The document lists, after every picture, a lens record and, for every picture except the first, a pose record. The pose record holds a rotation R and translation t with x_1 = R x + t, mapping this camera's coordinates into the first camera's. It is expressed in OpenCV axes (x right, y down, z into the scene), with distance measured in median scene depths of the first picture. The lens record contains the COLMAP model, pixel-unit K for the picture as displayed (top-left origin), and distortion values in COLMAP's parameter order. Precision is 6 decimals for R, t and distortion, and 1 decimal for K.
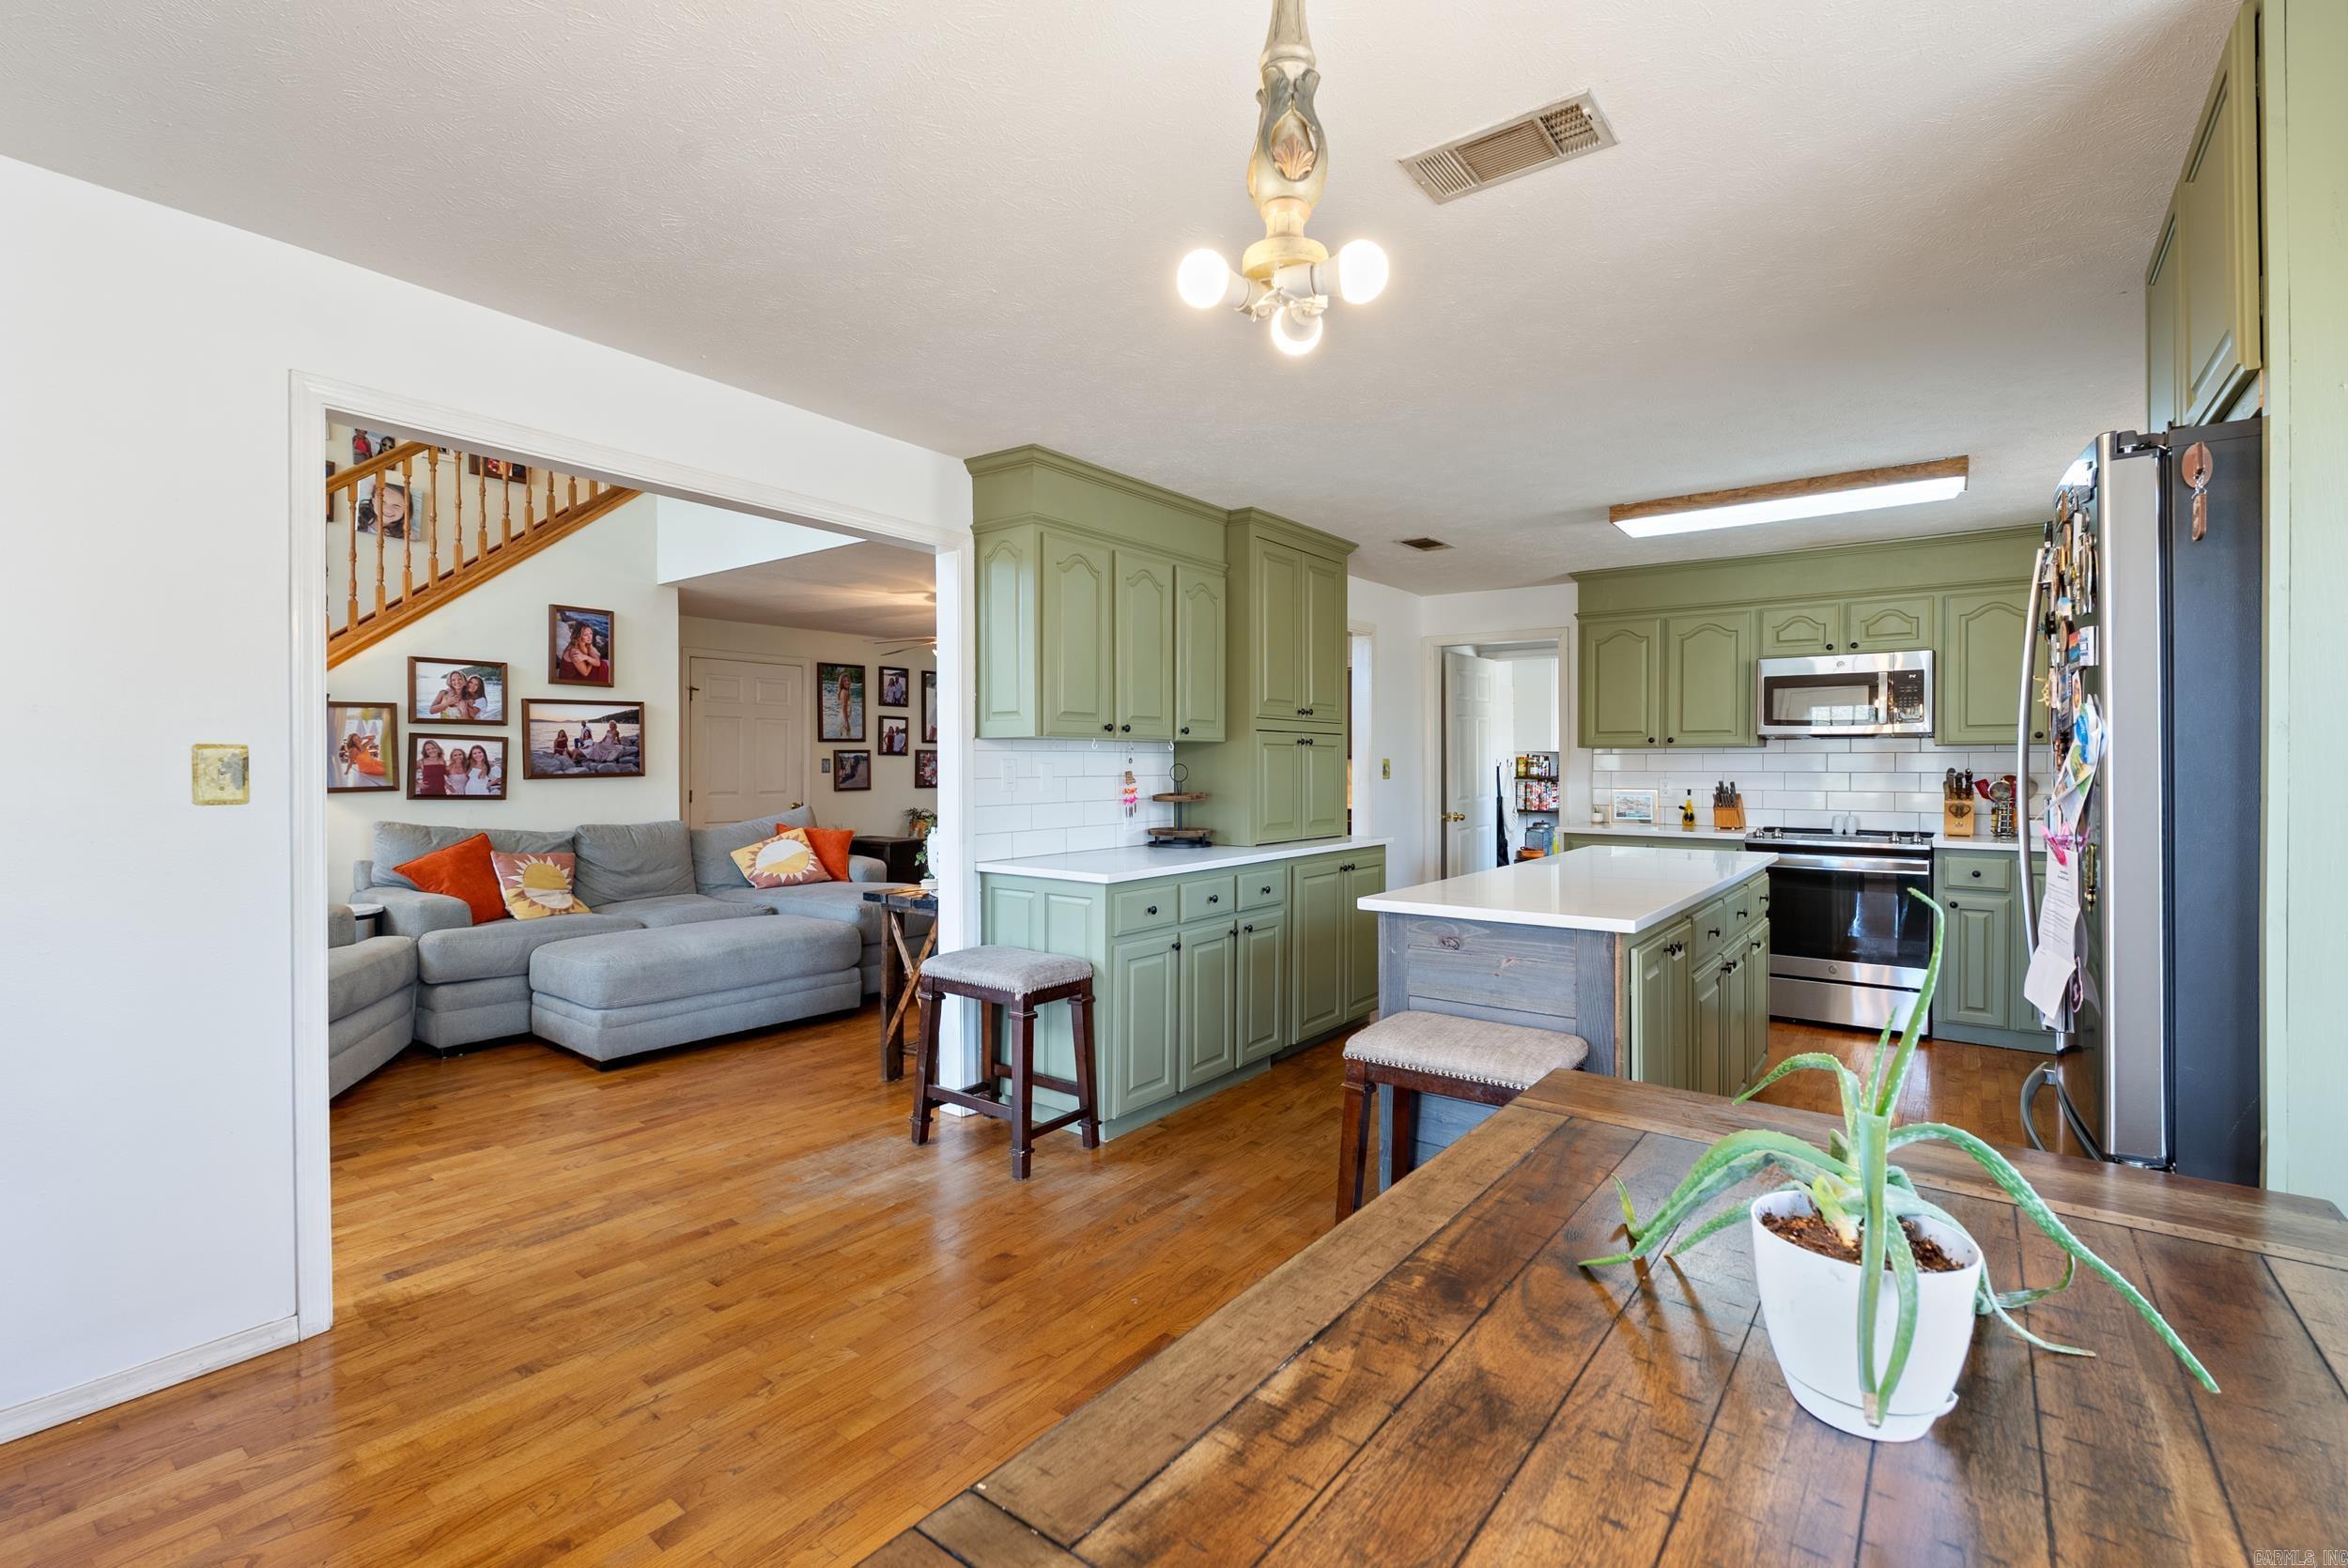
lens RADIAL K [[1045.1, 0, 1172.7], [0, 1045.1, 768.7], [0, 0, 1]] dist [-0.007428, 0.001256]
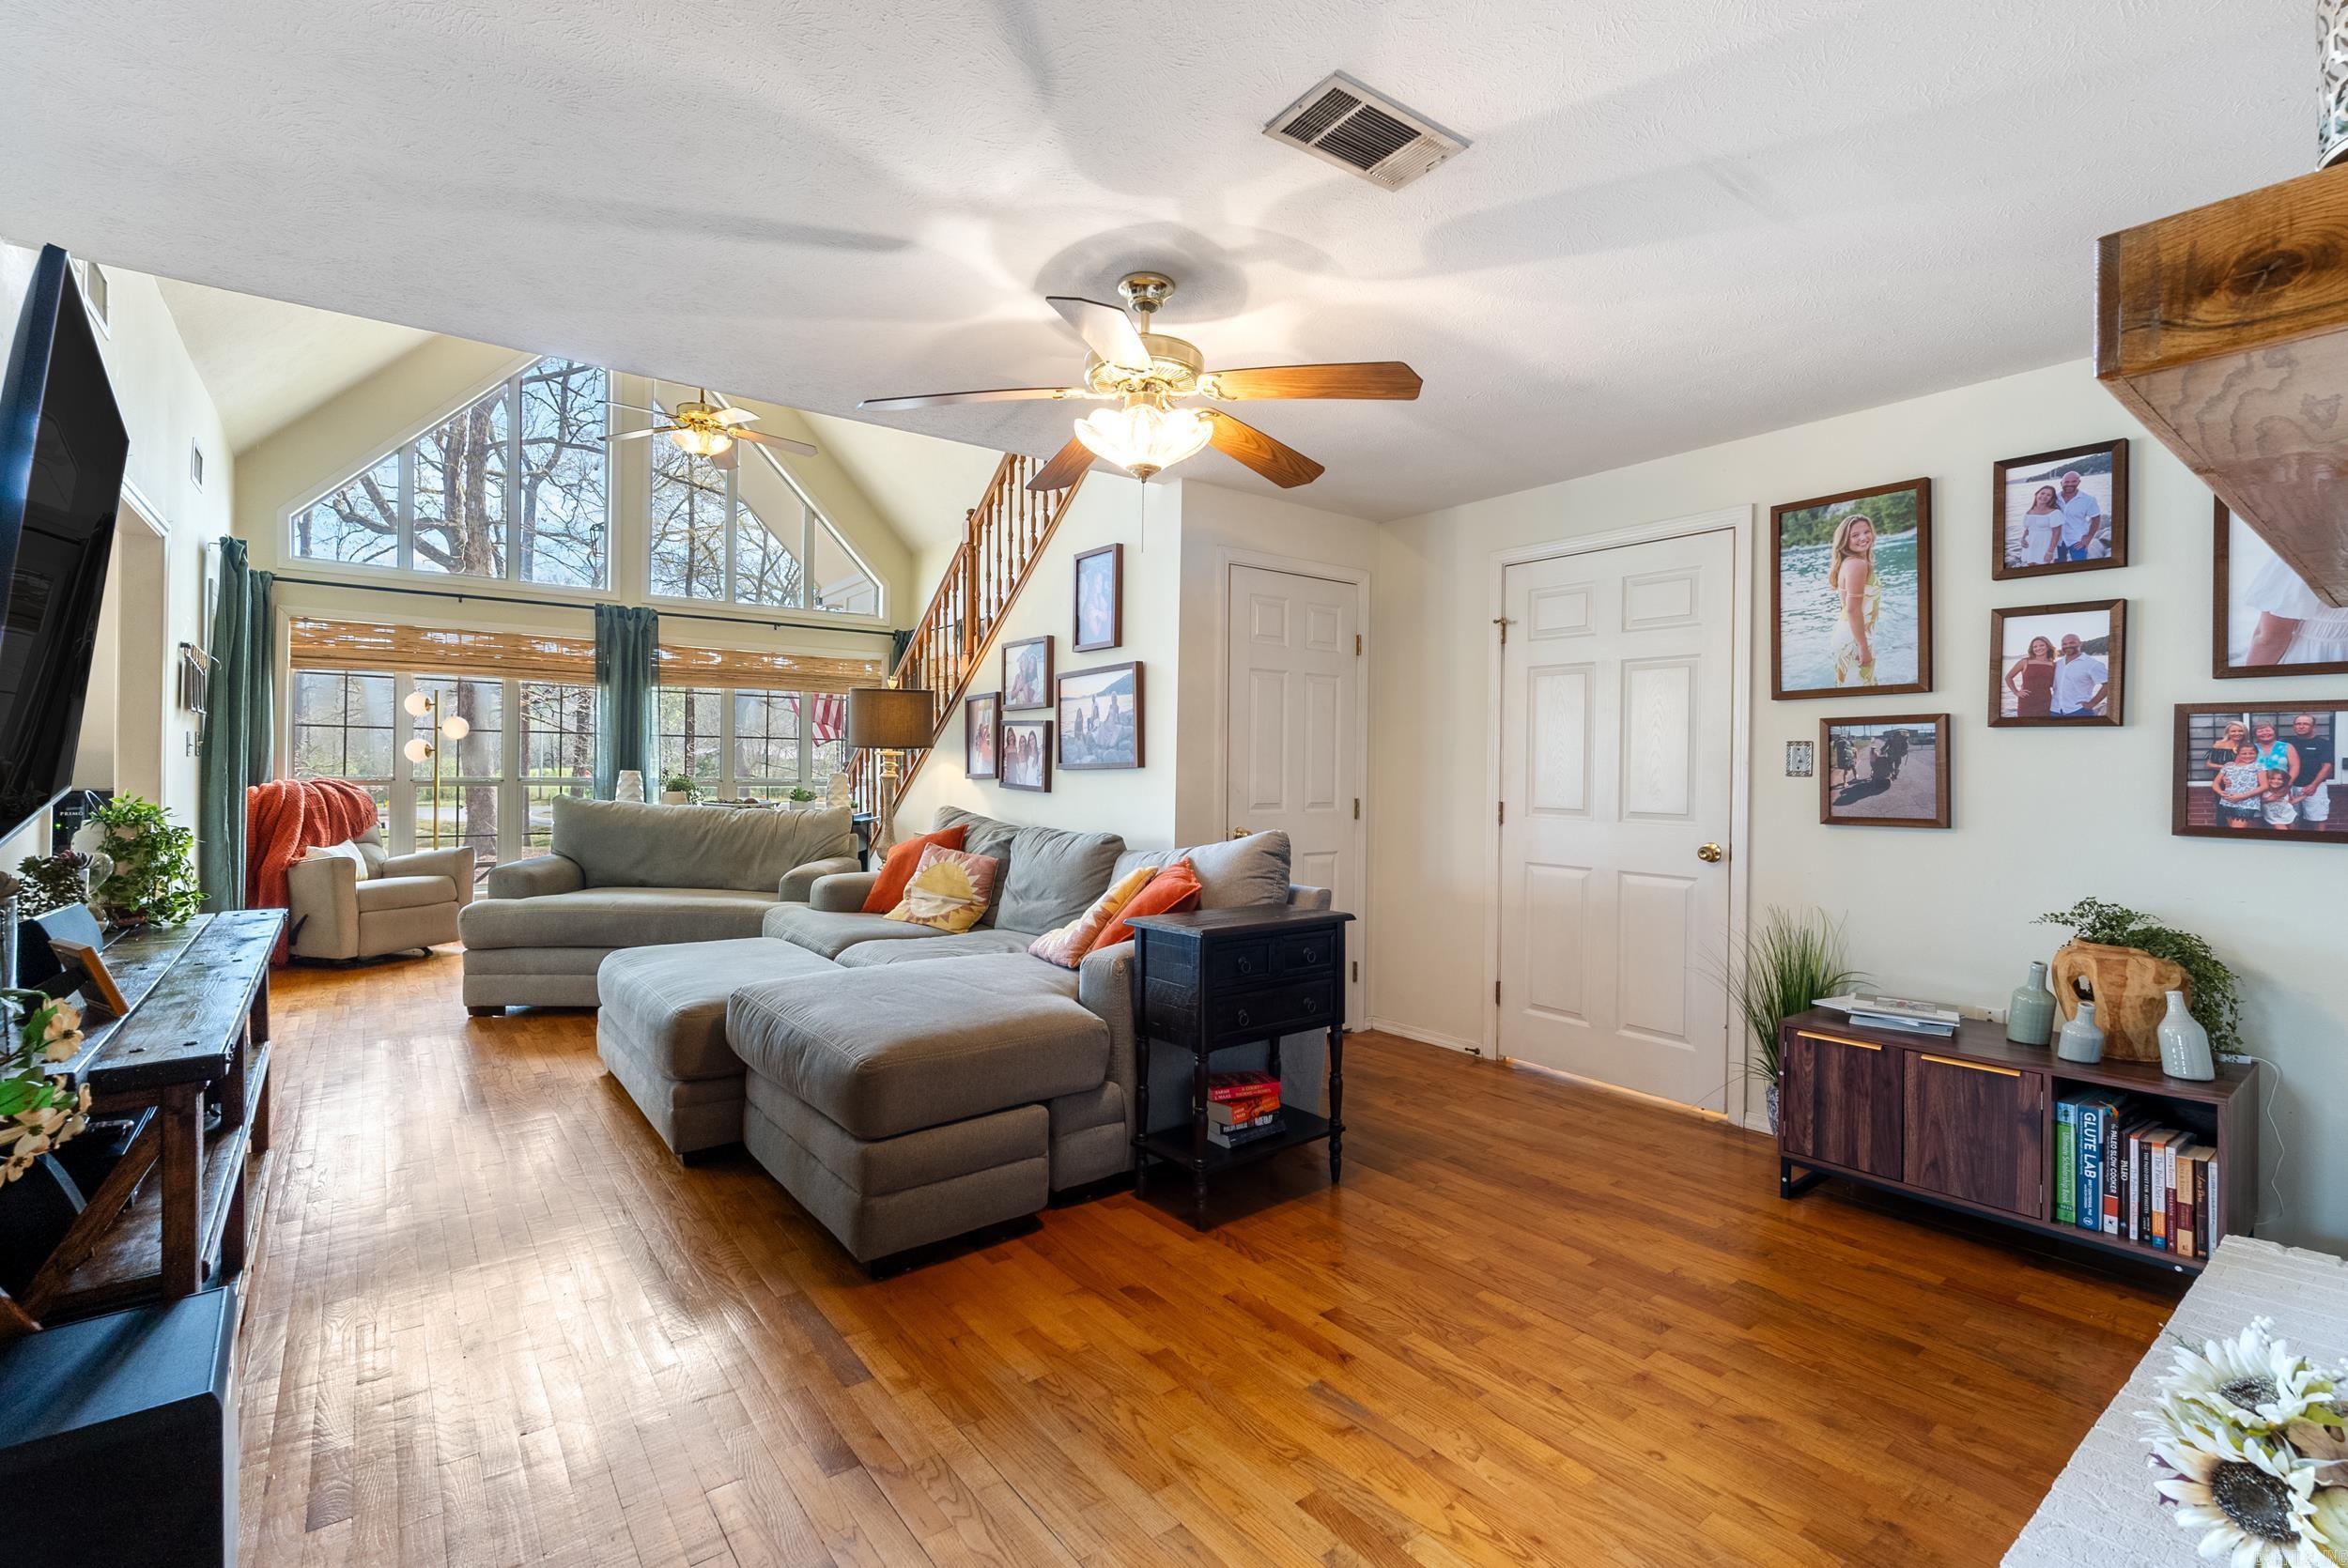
lens RADIAL K [[1045.1, 0, 1171.6], [0, 1045.1, 770.3], [0, 0, 1]] dist [-0.007428, 0.001256]
pose [[-0.256580, 0.001781, -0.966521, 0.115083], [-0.015828, 0.999856, 0.006044, 0.003016], [0.966393, 0.016849, -0.256515, 0.857245]]
